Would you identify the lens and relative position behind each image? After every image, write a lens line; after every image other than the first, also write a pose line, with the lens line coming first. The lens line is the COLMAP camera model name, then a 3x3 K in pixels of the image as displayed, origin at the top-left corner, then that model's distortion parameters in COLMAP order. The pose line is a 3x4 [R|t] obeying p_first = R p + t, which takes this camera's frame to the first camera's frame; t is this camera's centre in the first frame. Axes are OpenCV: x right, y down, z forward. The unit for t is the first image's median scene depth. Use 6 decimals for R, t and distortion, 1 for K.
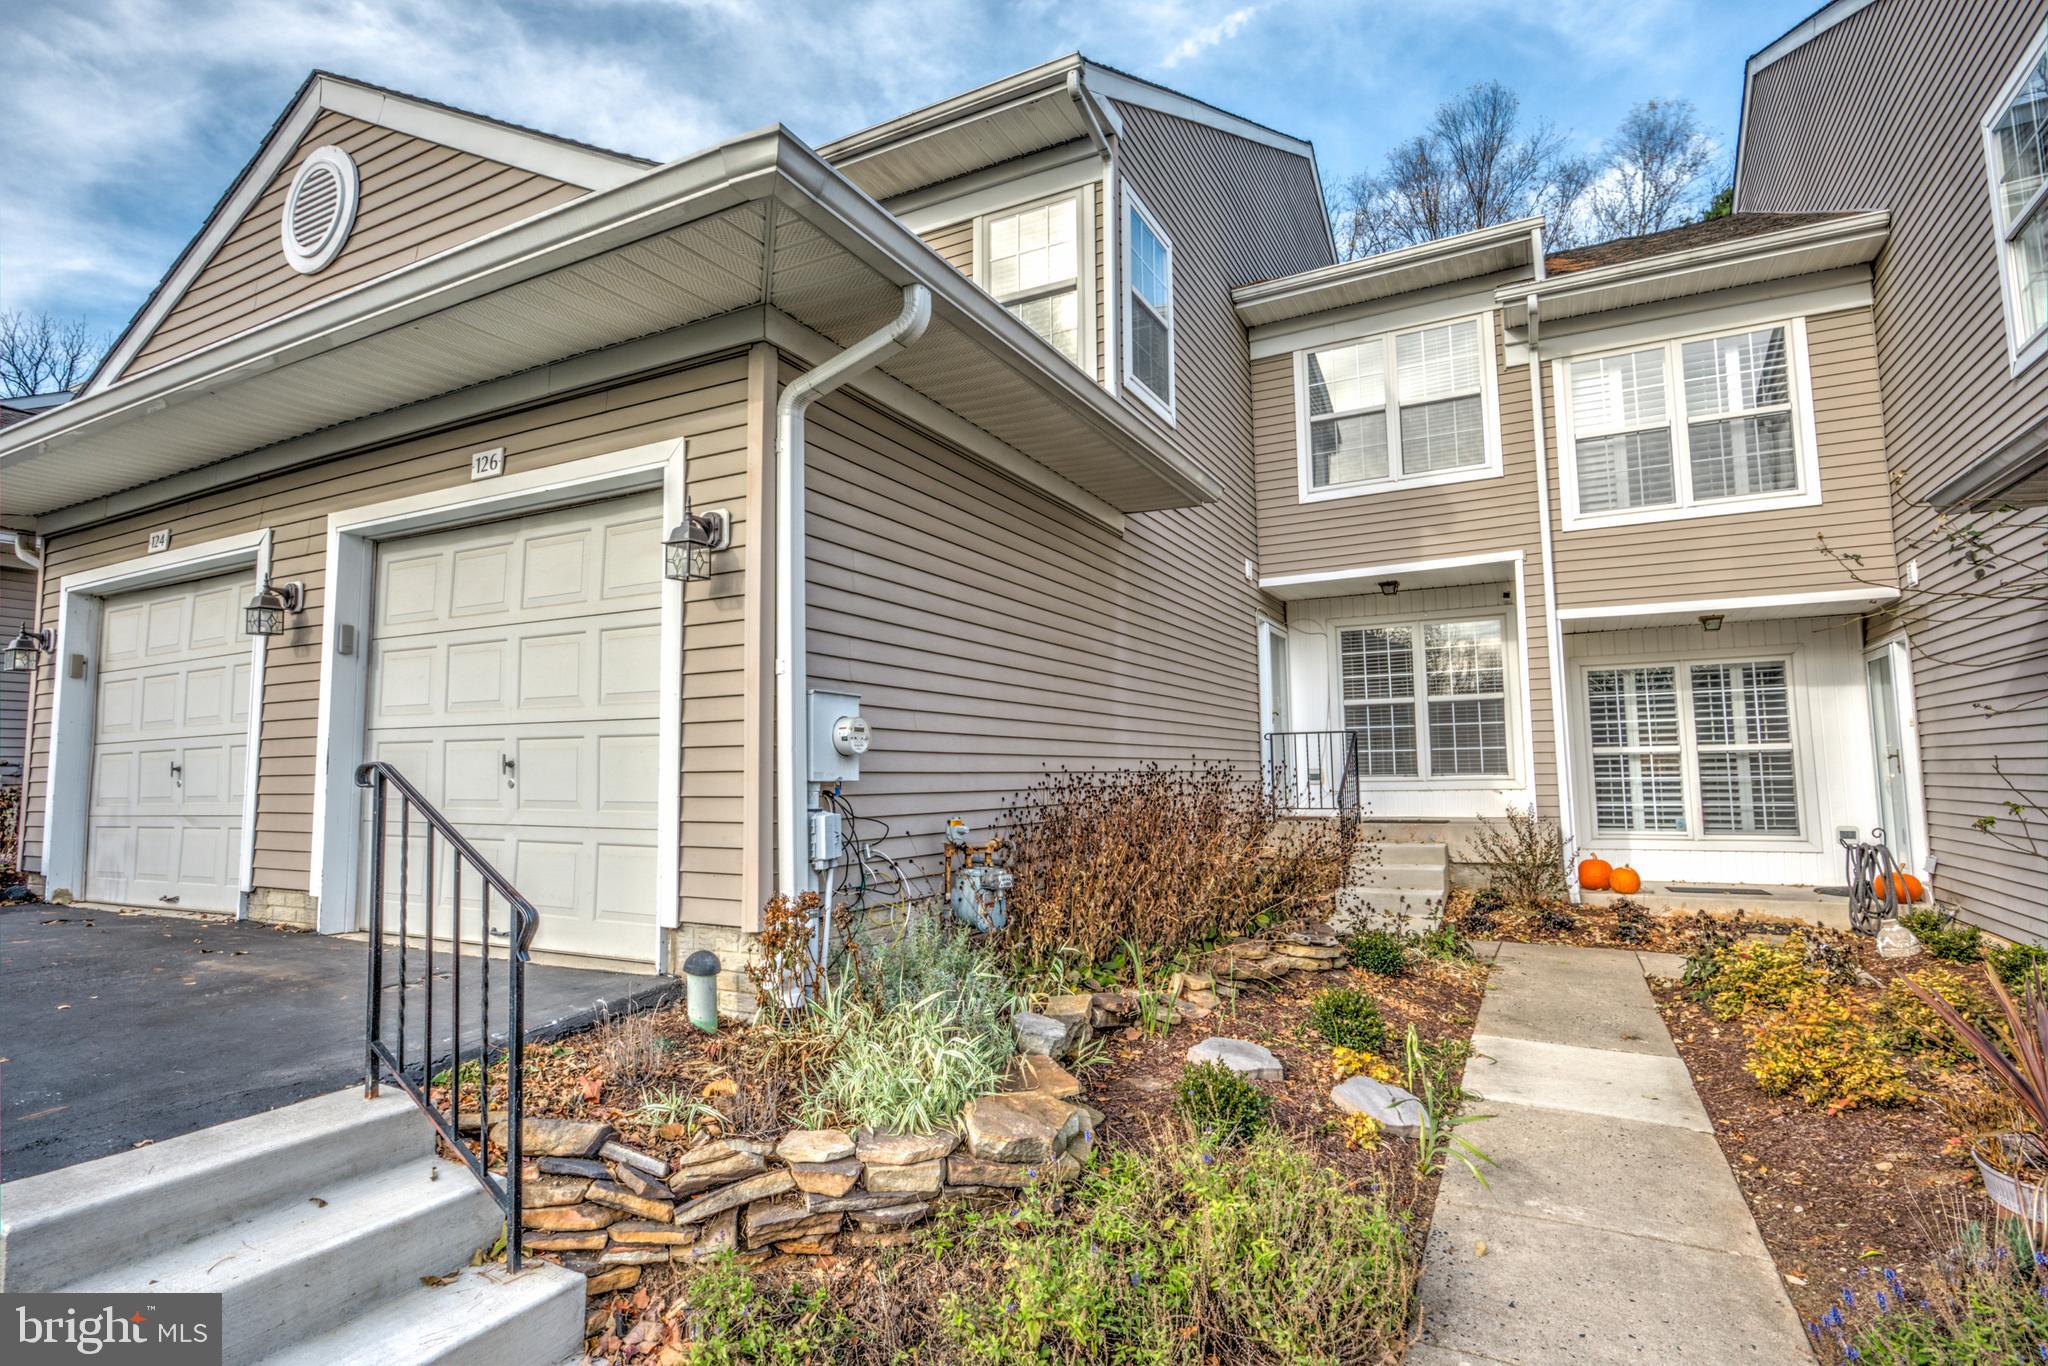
lens RADIAL K [[1017.4, 0, 1023.3], [0, 1017.4, 684.0], [0, 0, 1]] dist [0.001248, 0.000323]
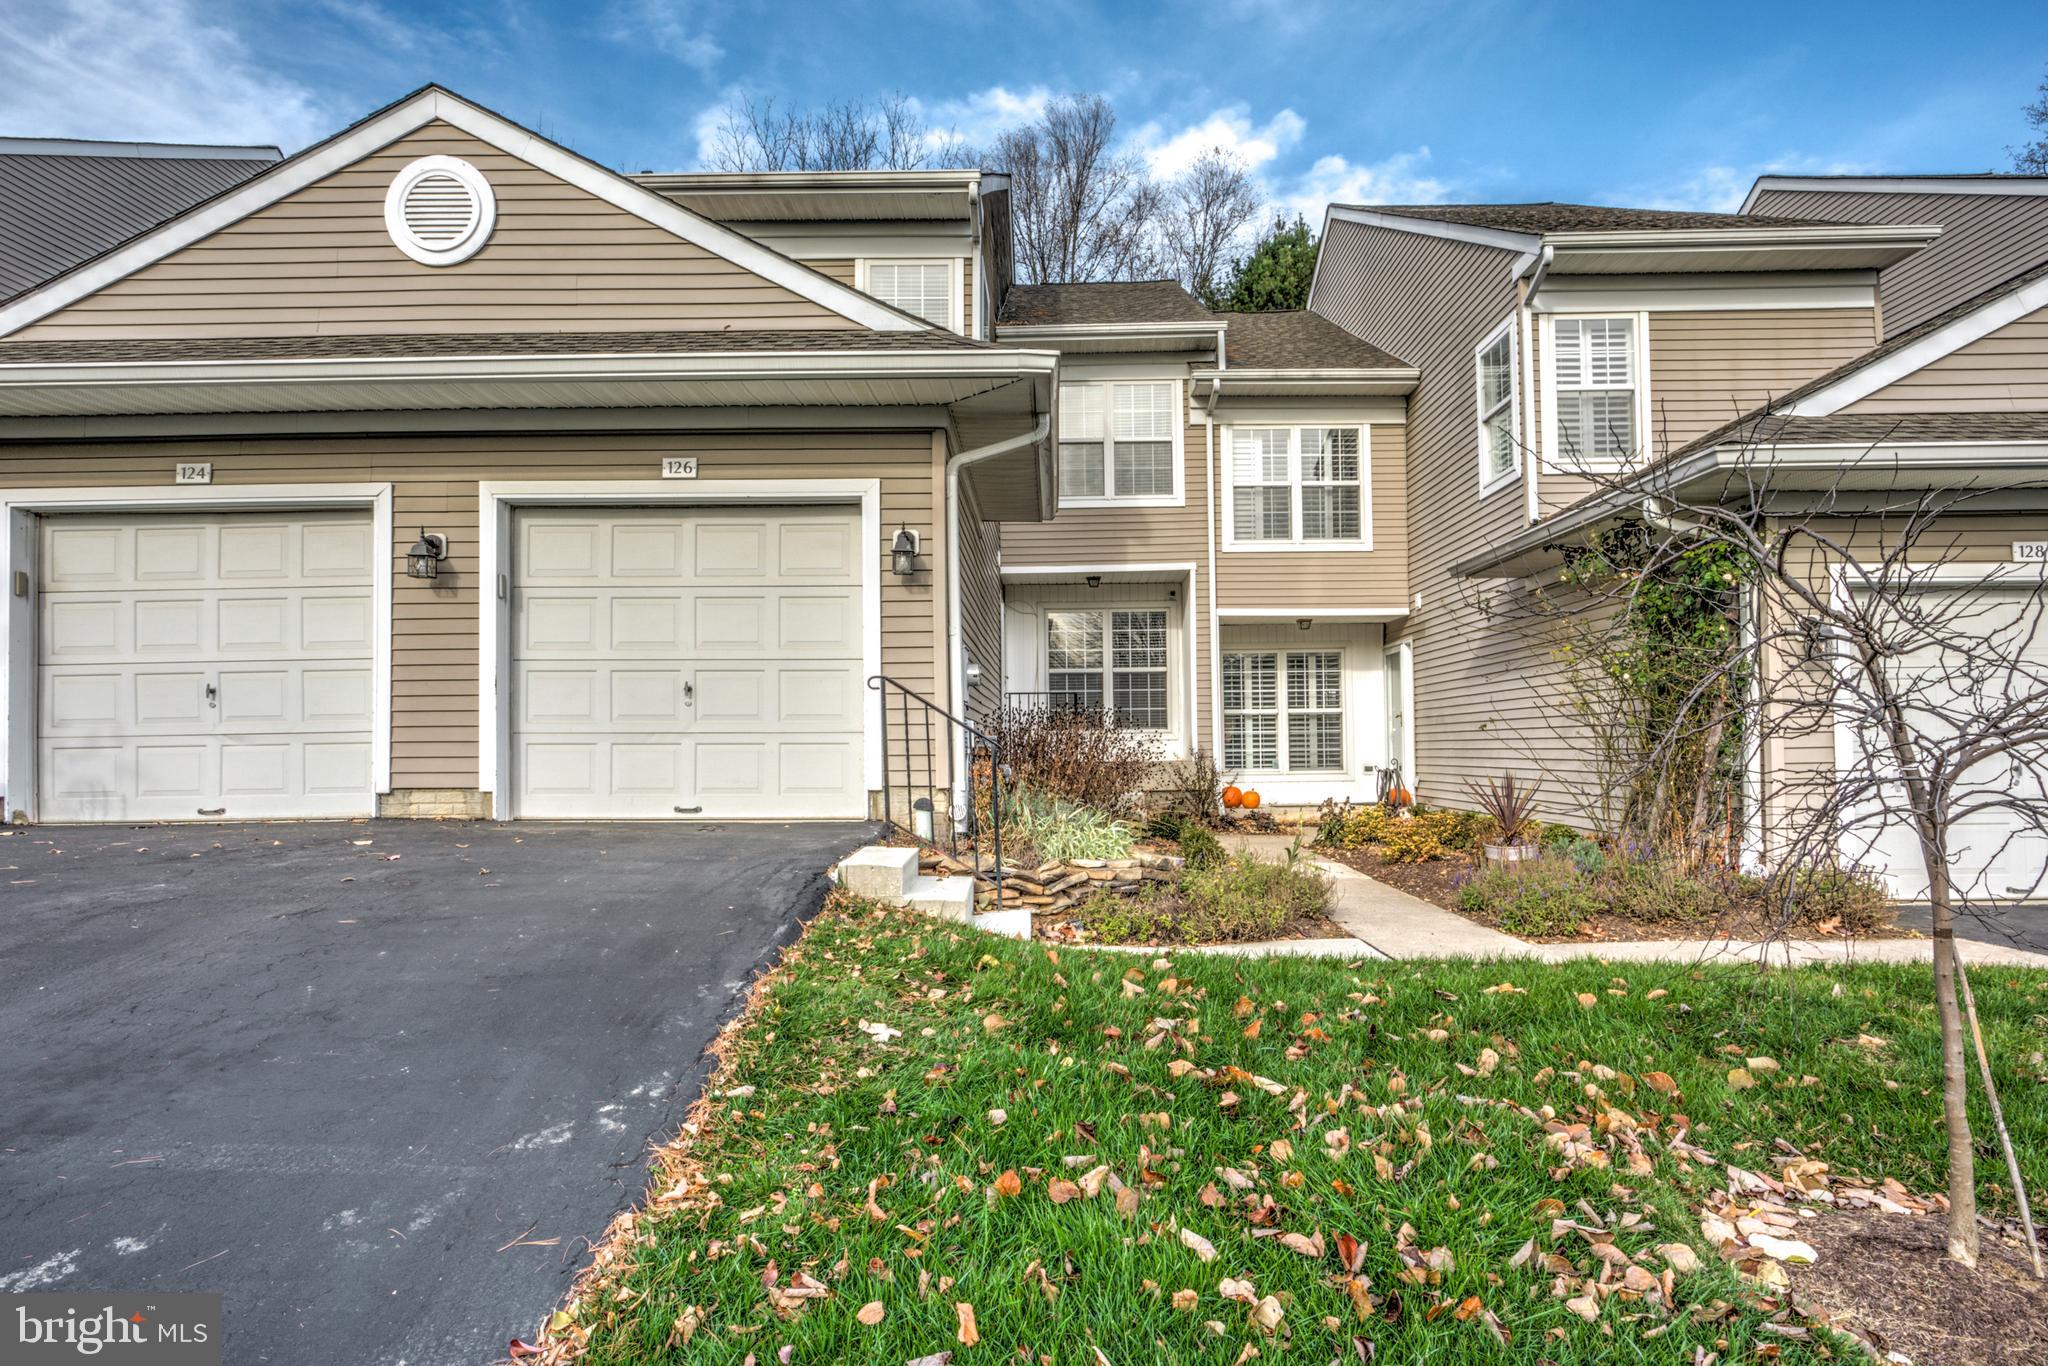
lens RADIAL K [[1195.6, 0, 1033.2], [0, 1195.6, 732.2], [0, 0, 1]] dist [-0.005914, -0.000615]
pose [[0.890476, 0.011847, 0.454875, -0.441285], [-0.041826, 0.997560, 0.055899, 0.014686], [-0.453103, -0.068802, 0.888799, -0.349394]]
